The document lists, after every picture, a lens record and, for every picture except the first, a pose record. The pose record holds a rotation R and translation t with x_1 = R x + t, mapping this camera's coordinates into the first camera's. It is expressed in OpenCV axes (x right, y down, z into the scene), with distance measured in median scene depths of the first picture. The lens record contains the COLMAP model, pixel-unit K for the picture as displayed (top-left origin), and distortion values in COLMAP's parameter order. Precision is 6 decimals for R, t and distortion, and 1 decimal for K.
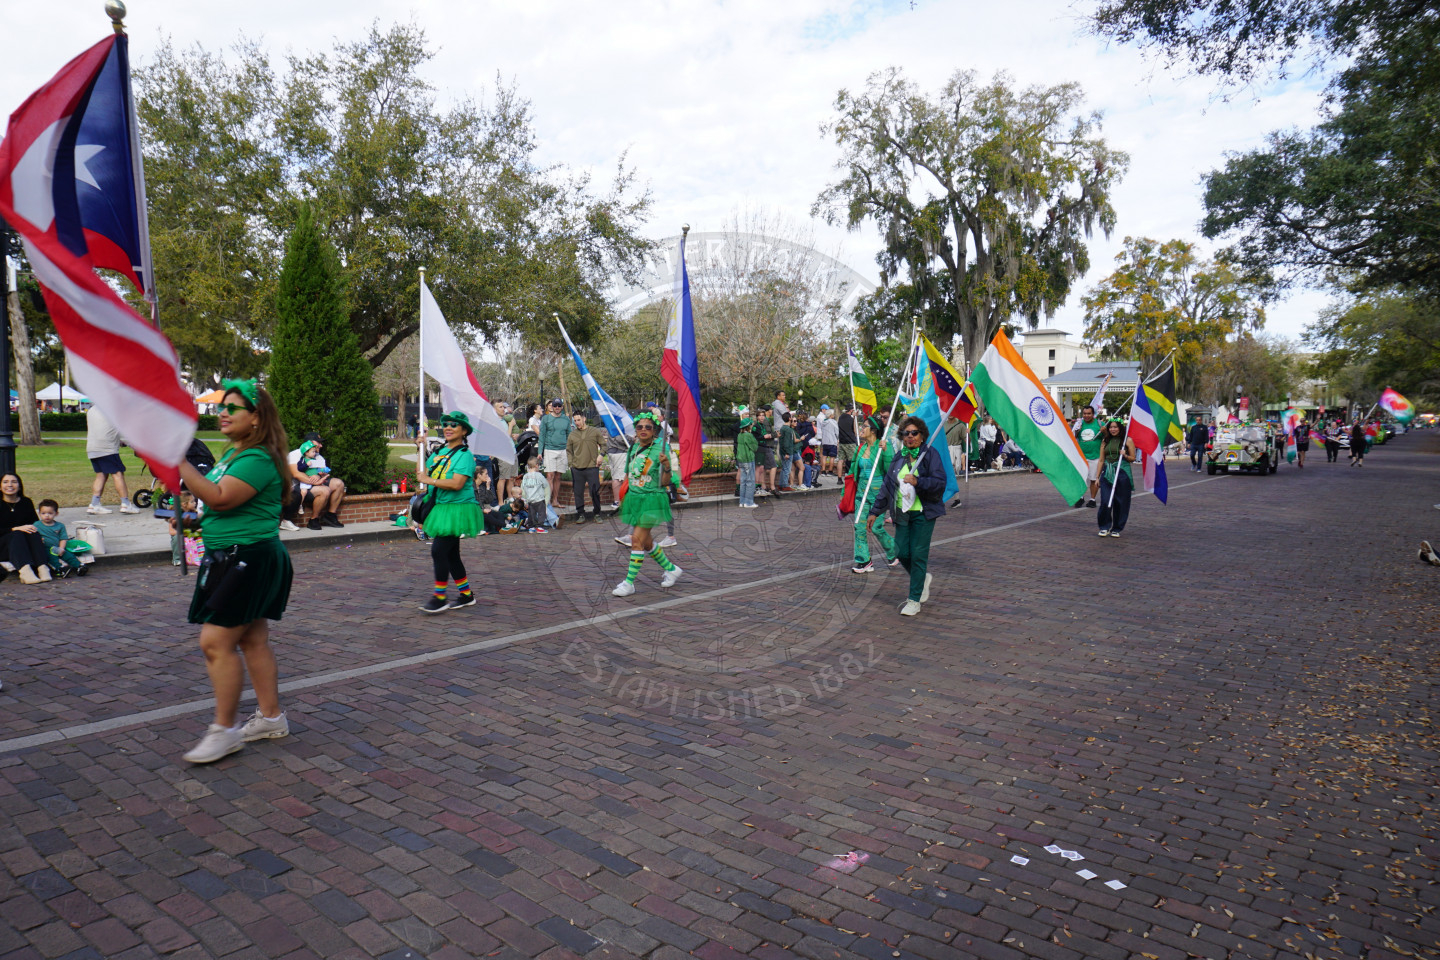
lens RADIAL K [[952.9, 0, 713.5], [0, 952.9, 483.7], [0, 0, 1]] dist [-0.049931, 0.031842]
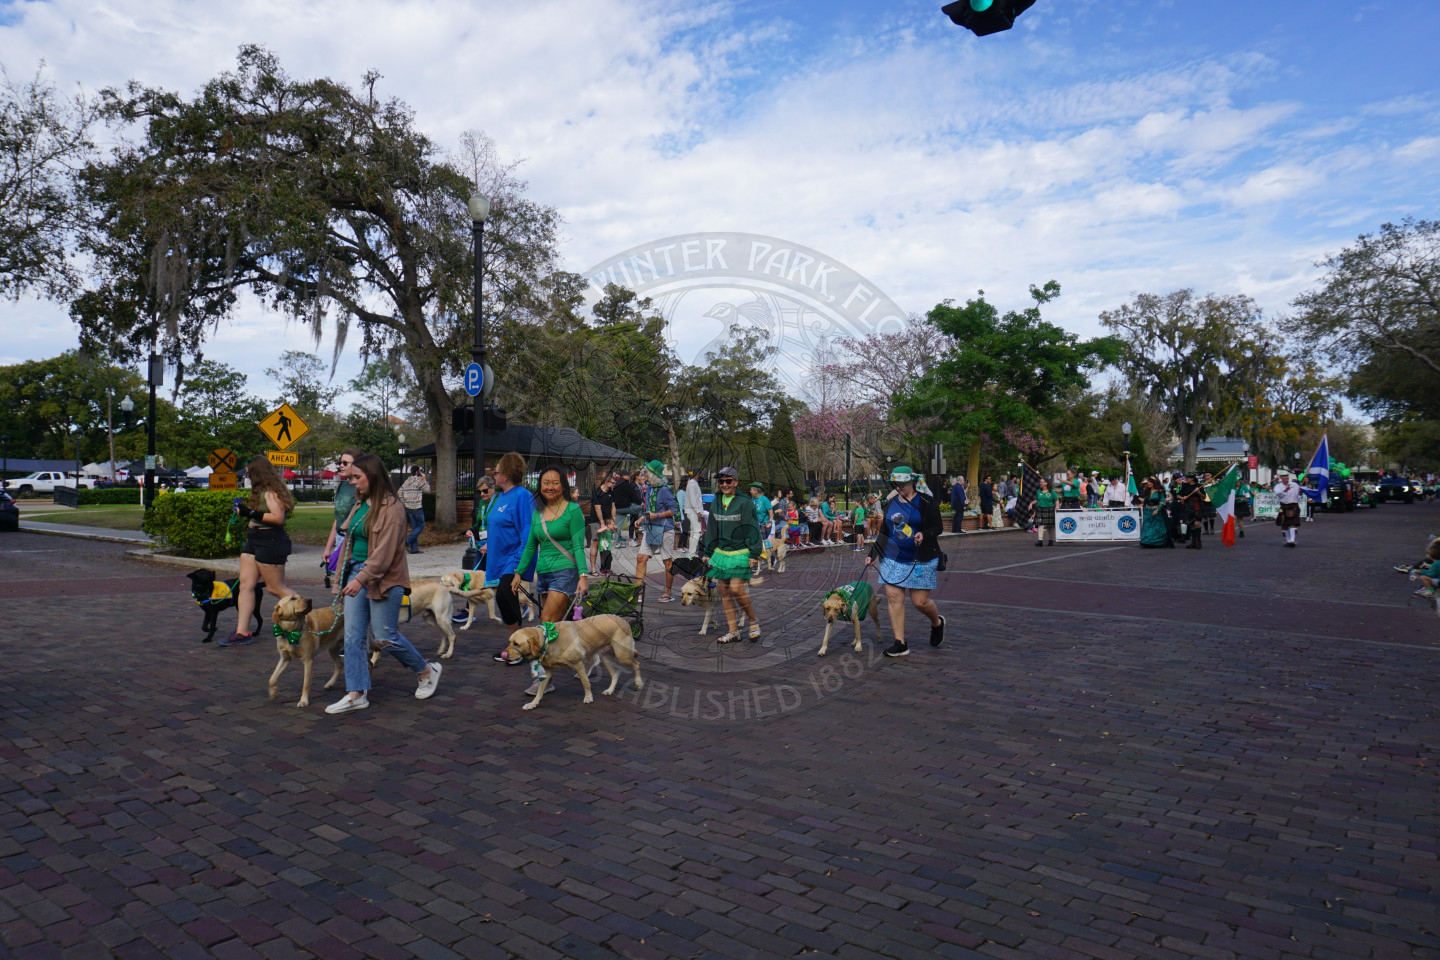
lens RADIAL K [[952.9, 0, 718.2], [0, 952.9, 476.2], [0, 0, 1]] dist [-0.049931, 0.031842]
pose [[0.999557, -0.007566, -0.028801, -0.541823], [0.005335, 0.997033, -0.076789, 0.047756], [0.029296, 0.076601, 0.996631, -0.745358]]
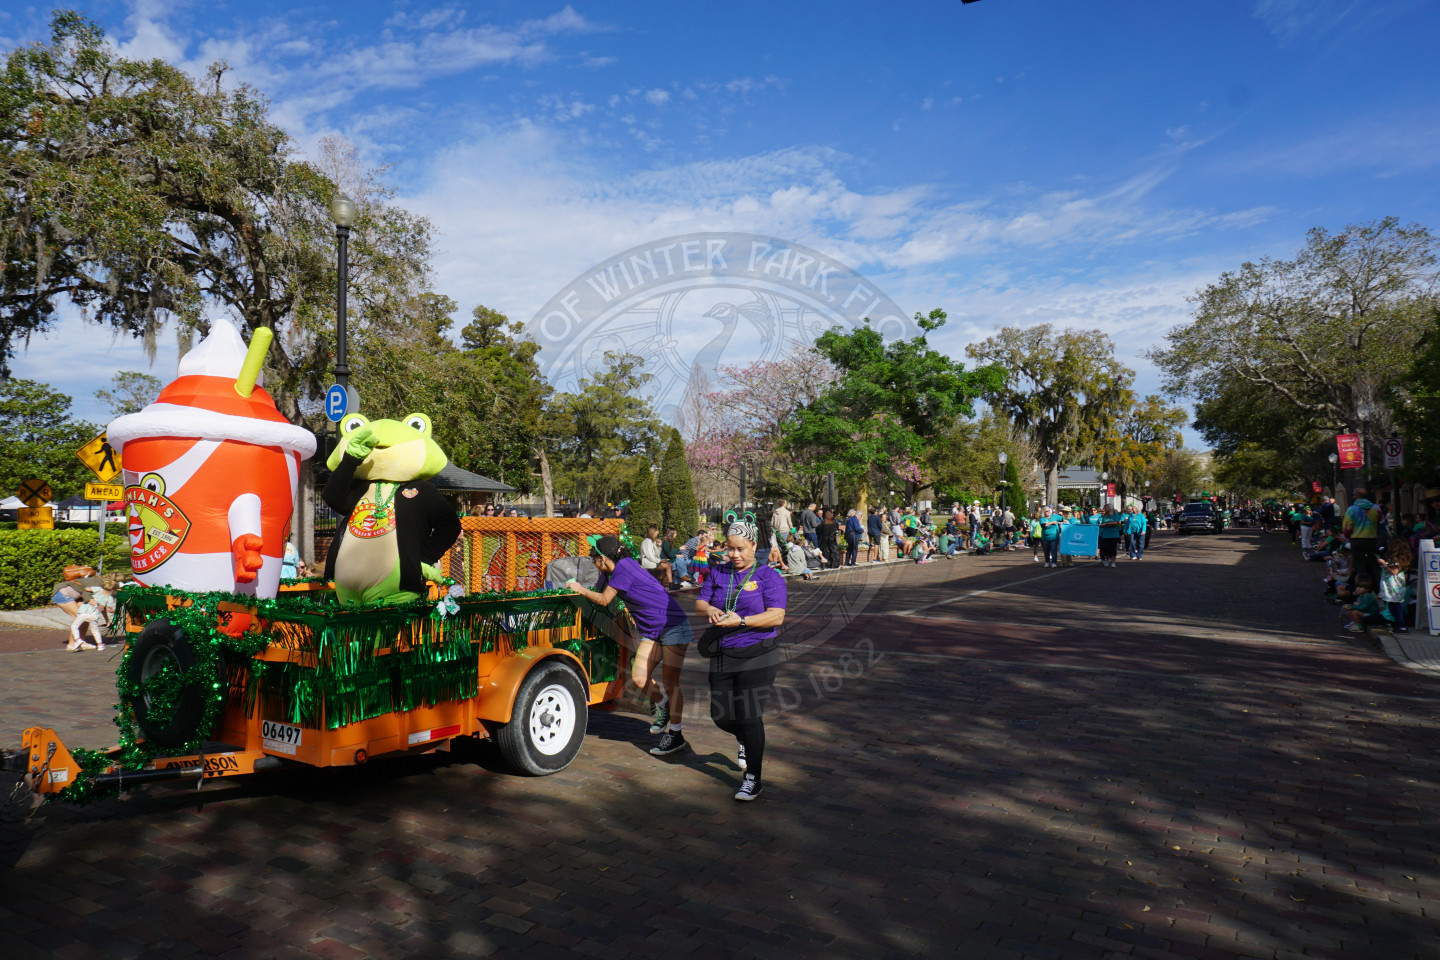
lens RADIAL K [[952.9, 0, 718.1], [0, 952.9, 477.8], [0, 0, 1]] dist [-0.049931, 0.031842]
pose [[0.994118, -0.009562, 0.107881, -0.551044], [0.020721, 0.994487, -0.102791, 0.043491], [-0.106303, 0.104422, 0.988835, -0.718244]]
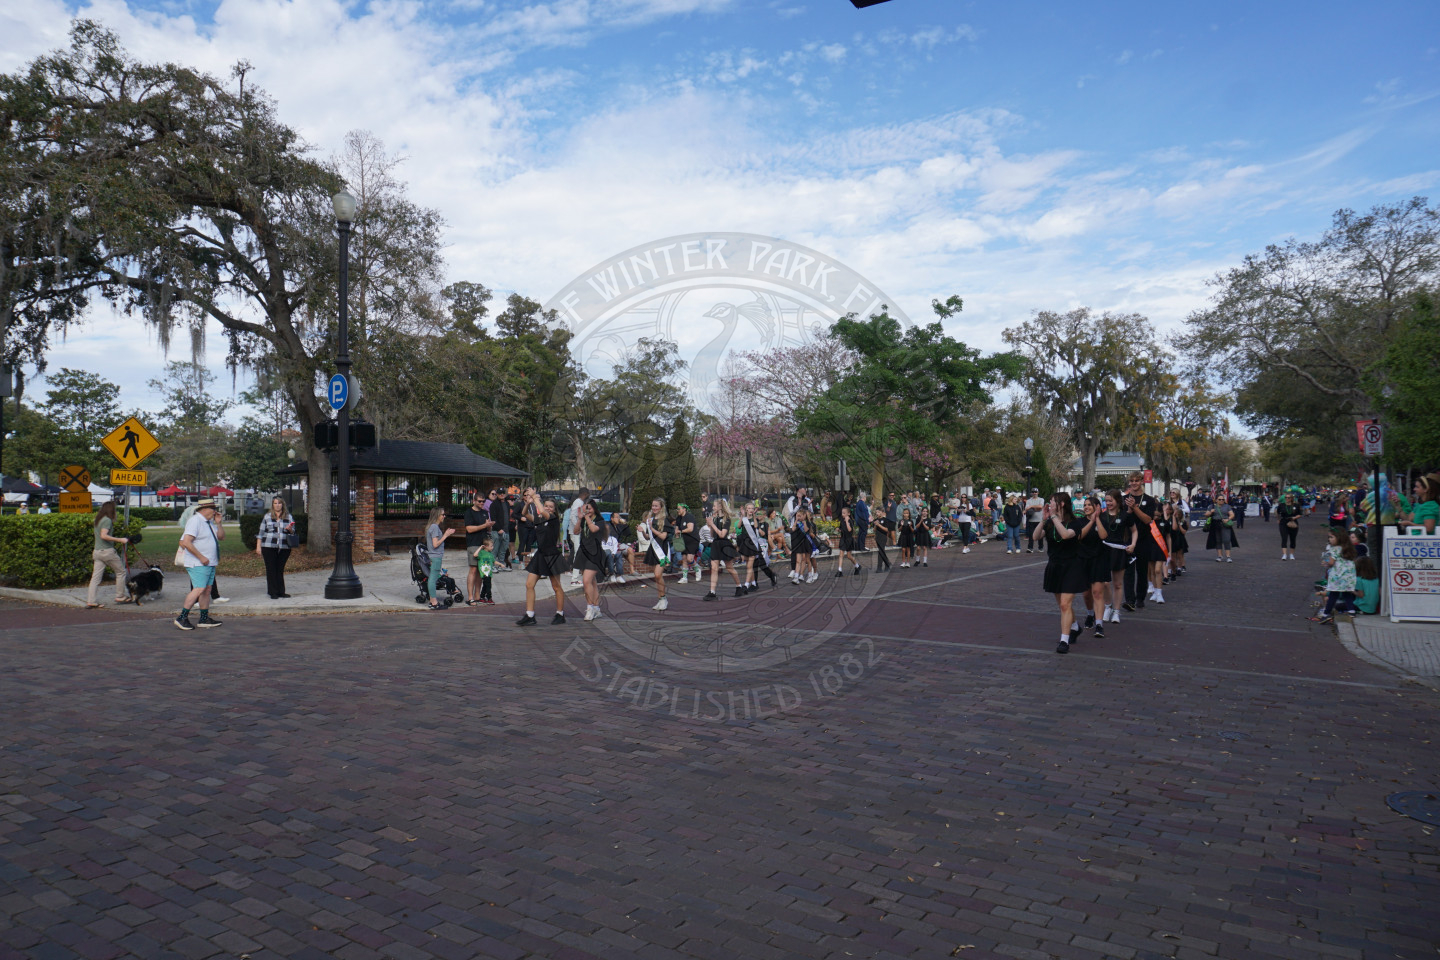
lens RADIAL K [[952.9, 0, 714.8], [0, 952.9, 476.3], [0, 0, 1]] dist [-0.049931, 0.031842]
pose [[0.998218, -0.009784, 0.058871, -0.533529], [0.015093, 0.995789, -0.090426, 0.044411], [-0.057738, 0.091153, 0.994162, -0.726548]]
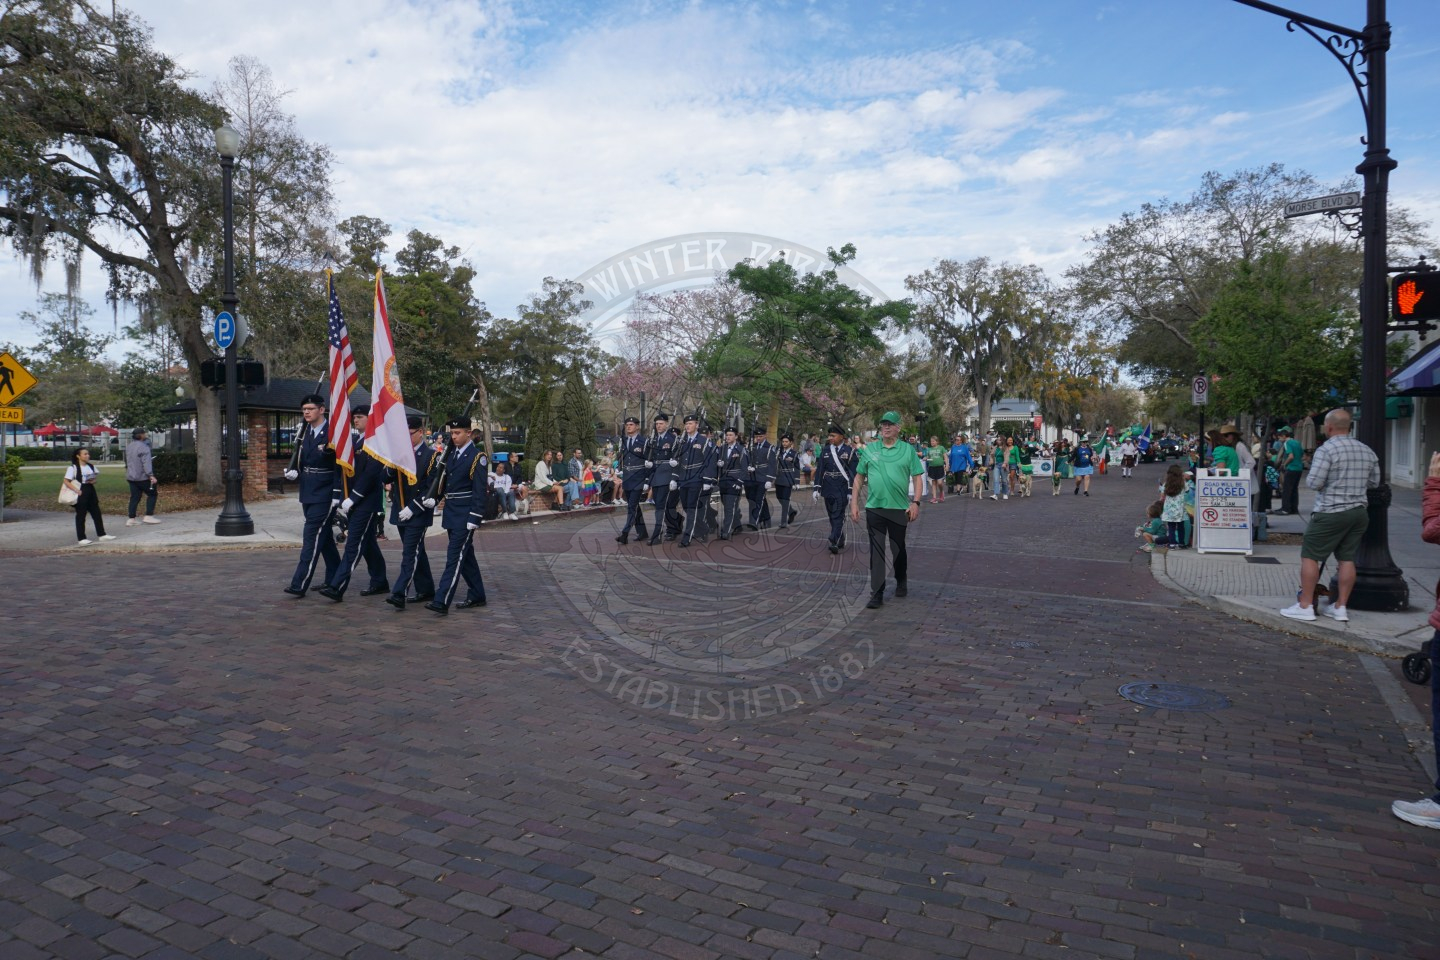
lens RADIAL K [[952.9, 0, 711.0], [0, 952.9, 478.6], [0, 0, 1]] dist [-0.049931, 0.031842]
pose [[0.988870, -0.009897, 0.148451, -0.526927], [0.014032, 0.999541, -0.026834, 0.046210], [-0.148117, 0.028618, 0.988556, -0.740962]]
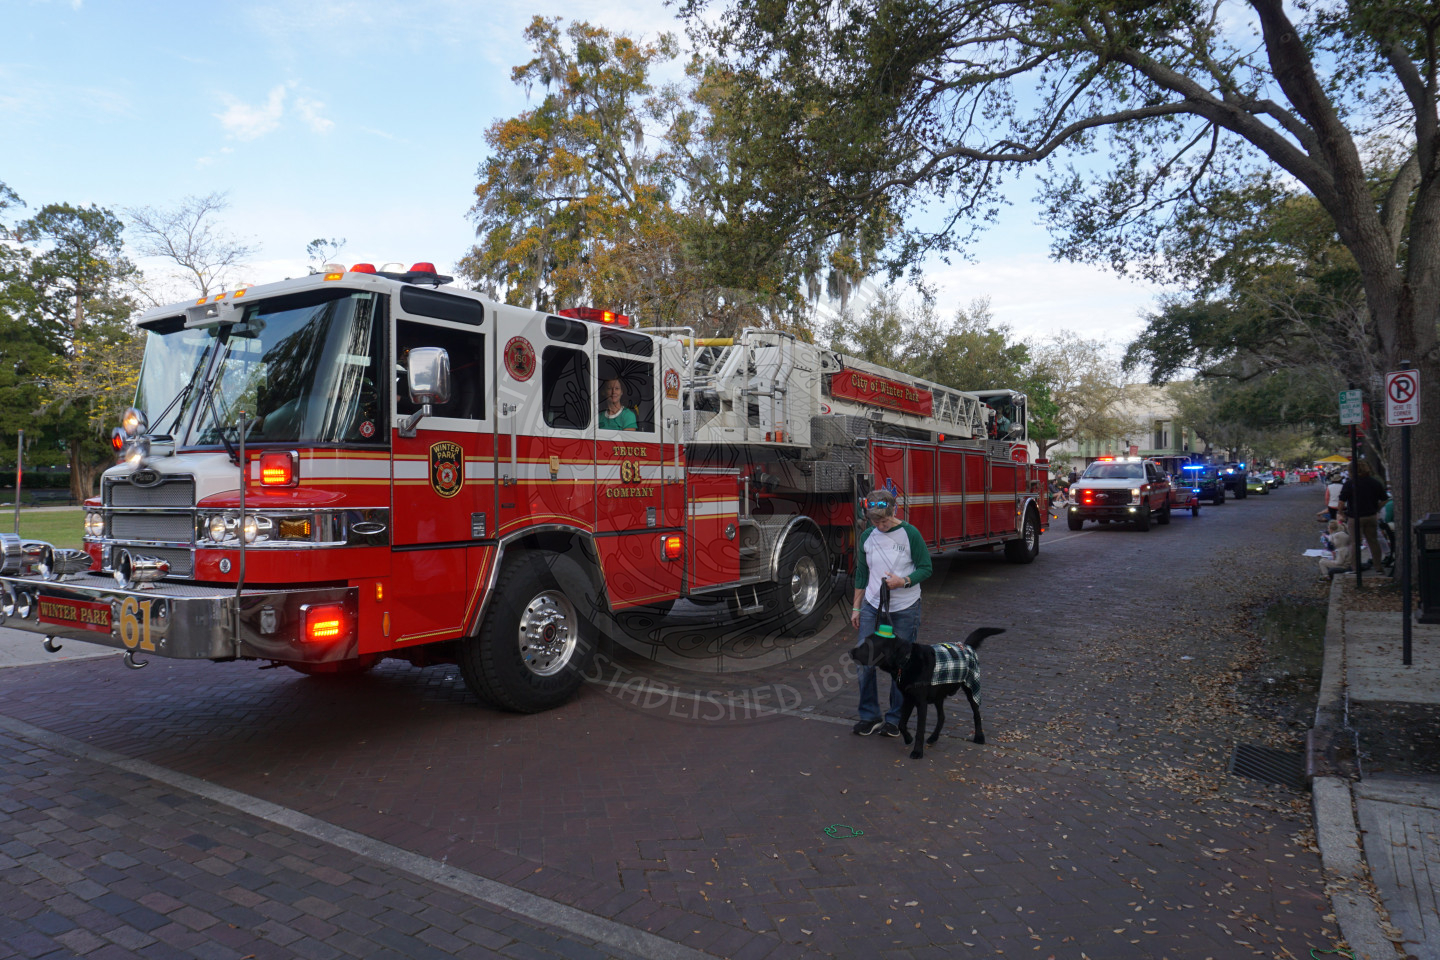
lens RADIAL K [[952.9, 0, 710.0], [0, 952.9, 481.8], [0, 0, 1]] dist [-0.049931, 0.031842]
pose [[0.997702, -0.006496, 0.067447, 0.804102], [0.010526, 0.998168, -0.059576, -0.063157], [-0.066936, 0.060149, 0.995943, 0.997533]]
